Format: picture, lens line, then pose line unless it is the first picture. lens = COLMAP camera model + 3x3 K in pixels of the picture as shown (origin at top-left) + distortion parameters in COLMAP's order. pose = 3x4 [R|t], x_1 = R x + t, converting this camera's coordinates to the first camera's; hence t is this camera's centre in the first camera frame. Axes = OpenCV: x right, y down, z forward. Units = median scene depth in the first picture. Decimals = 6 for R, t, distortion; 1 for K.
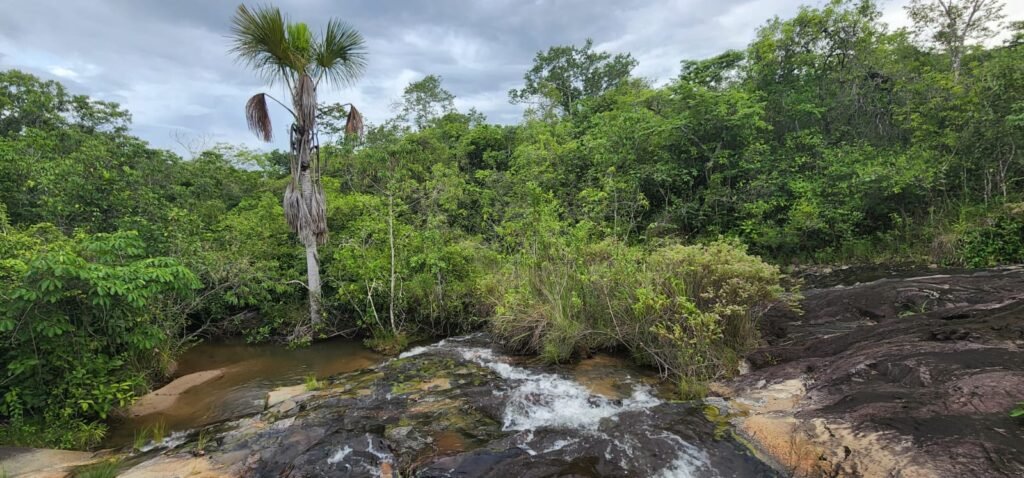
lens RADIAL K [[422.5, 0, 509.2], [0, 422.5, 240.1], [0, 0, 1]] dist [-0.000138, -0.000202]
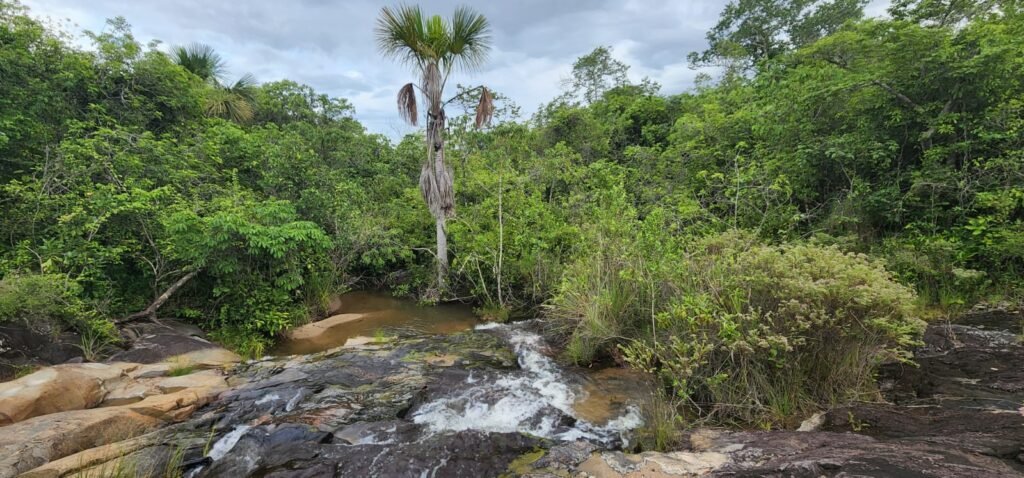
lens RADIAL K [[423.5, 0, 505.0], [0, 423.5, 239.5], [0, 0, 1]] dist [0.001752, 0.000025]
pose [[0.898333, 0.078121, -0.432312, 0.169510], [-0.055081, 0.996326, 0.065585, -0.013184], [0.435848, -0.035105, 0.899336, 0.059360]]
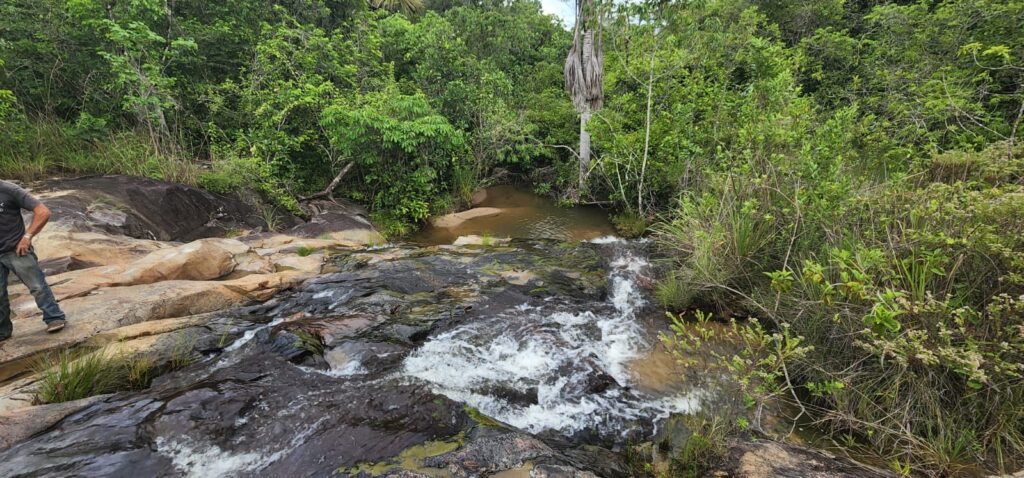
lens RADIAL K [[423.5, 0, 505.0], [0, 423.5, 239.5], [0, 0, 1]] dist [0.001752, 0.000025]
pose [[0.642905, 0.286647, -0.710286, 0.207241], [-0.051228, 0.941348, 0.333527, -0.027680], [0.764231, -0.178040, 0.619882, 0.164503]]
